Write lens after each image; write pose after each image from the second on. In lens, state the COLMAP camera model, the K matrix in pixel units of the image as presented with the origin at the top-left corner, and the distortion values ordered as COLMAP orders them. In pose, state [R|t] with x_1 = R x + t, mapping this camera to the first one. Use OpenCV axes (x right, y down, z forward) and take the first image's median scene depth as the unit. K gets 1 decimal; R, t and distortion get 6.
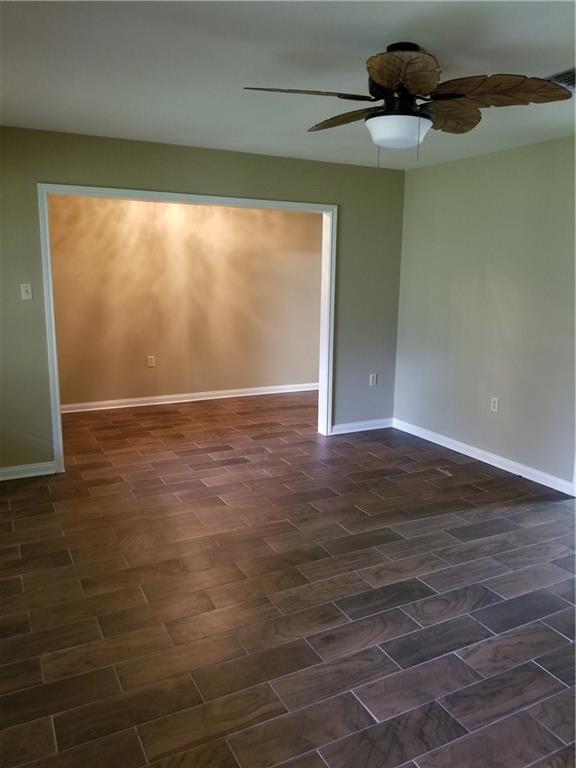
lens RADIAL K [[594.0, 0, 277.7], [0, 594.0, 379.7], [0, 0, 1]] dist [0.125013, -0.277698]
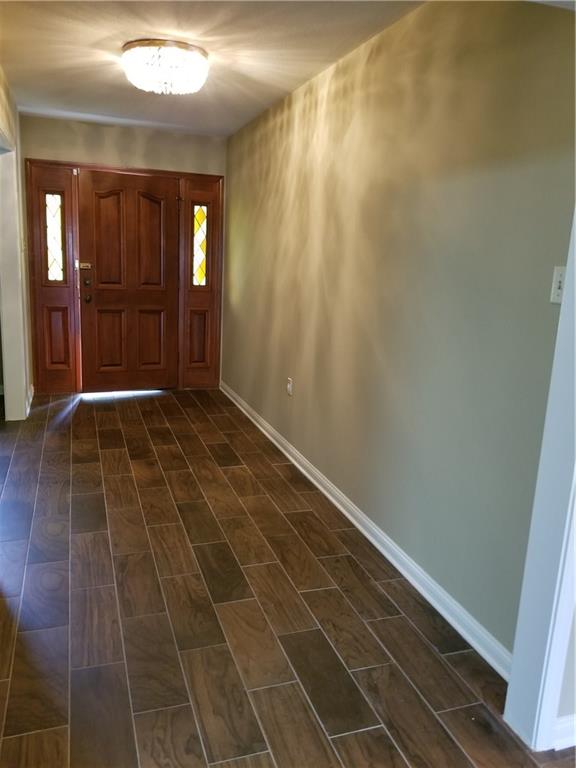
lens RADIAL K [[594.0, 0, 277.7], [0, 594.0, 379.7], [0, 0, 1]] dist [0.125013, -0.277698]
pose [[-0.156818, 0.185469, -0.970056, 0.408148], [-0.221733, 0.950523, 0.217579, -0.176094], [0.962415, 0.249214, -0.107935, 1.088286]]
